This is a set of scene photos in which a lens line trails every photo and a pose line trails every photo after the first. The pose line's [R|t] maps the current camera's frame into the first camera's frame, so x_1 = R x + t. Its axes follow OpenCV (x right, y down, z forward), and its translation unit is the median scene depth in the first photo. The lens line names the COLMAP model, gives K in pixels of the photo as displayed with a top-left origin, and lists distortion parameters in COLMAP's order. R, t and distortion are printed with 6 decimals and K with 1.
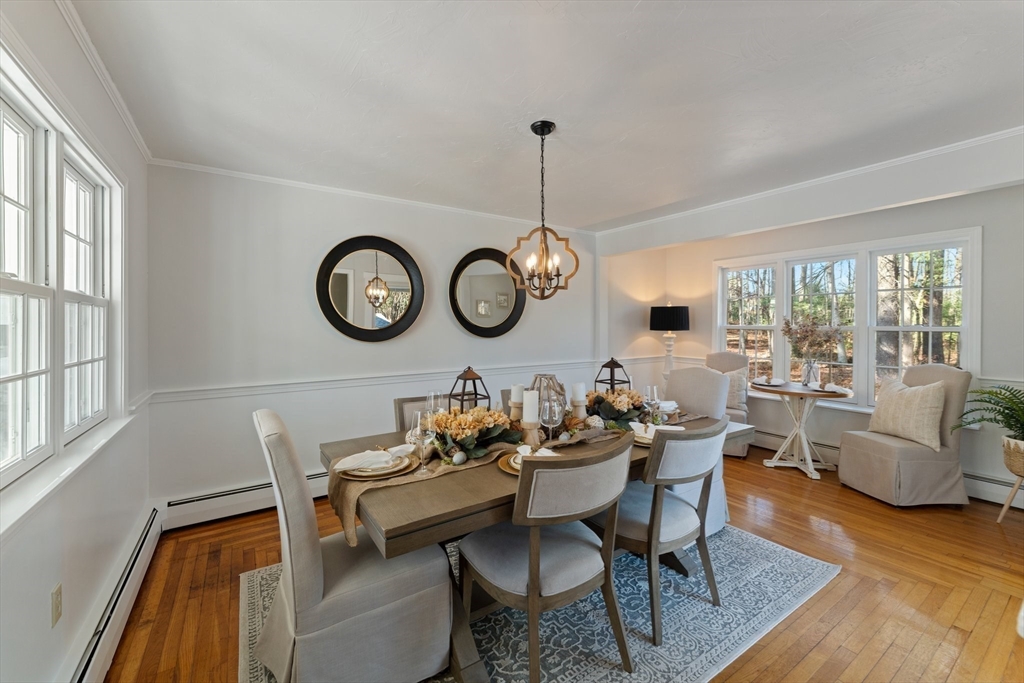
lens RADIAL K [[408.0, 0, 514.4], [0, 408.0, 327.6], [0, 0, 1]] dist [0.000347, 0.000040]
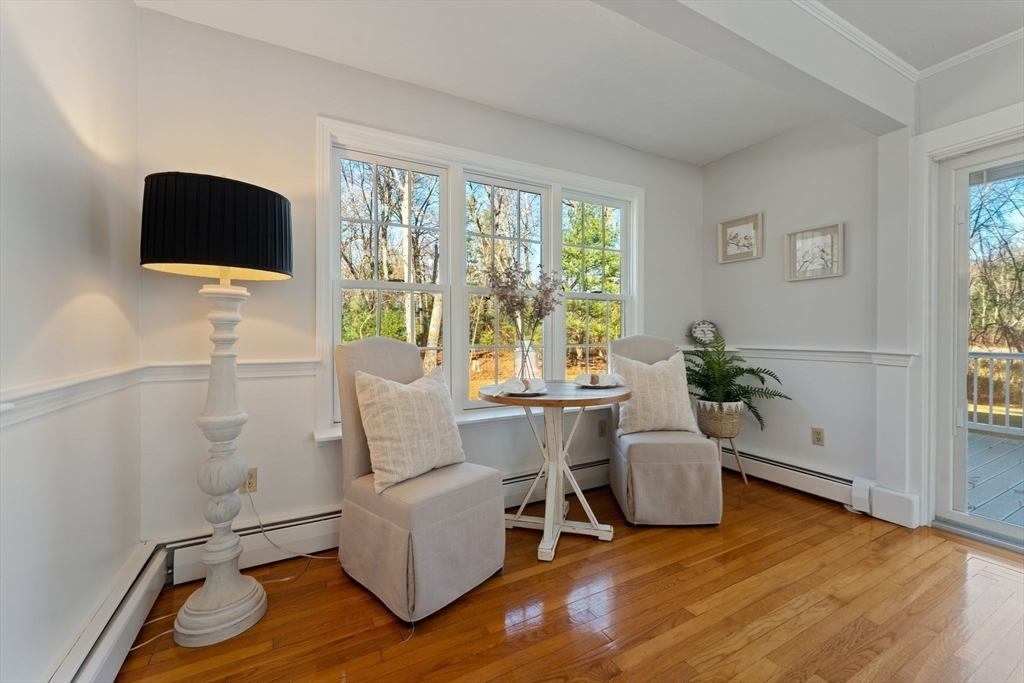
lens RADIAL K [[408.0, 0, 514.4], [0, 408.0, 327.6], [0, 0, 1]] dist [0.000347, 0.000040]
pose [[0.091422, -0.004761, 0.995801, 0.093168], [0.004749, 0.999979, 0.004345, 0.044714], [-0.995801, 0.004332, 0.091442, 0.720314]]
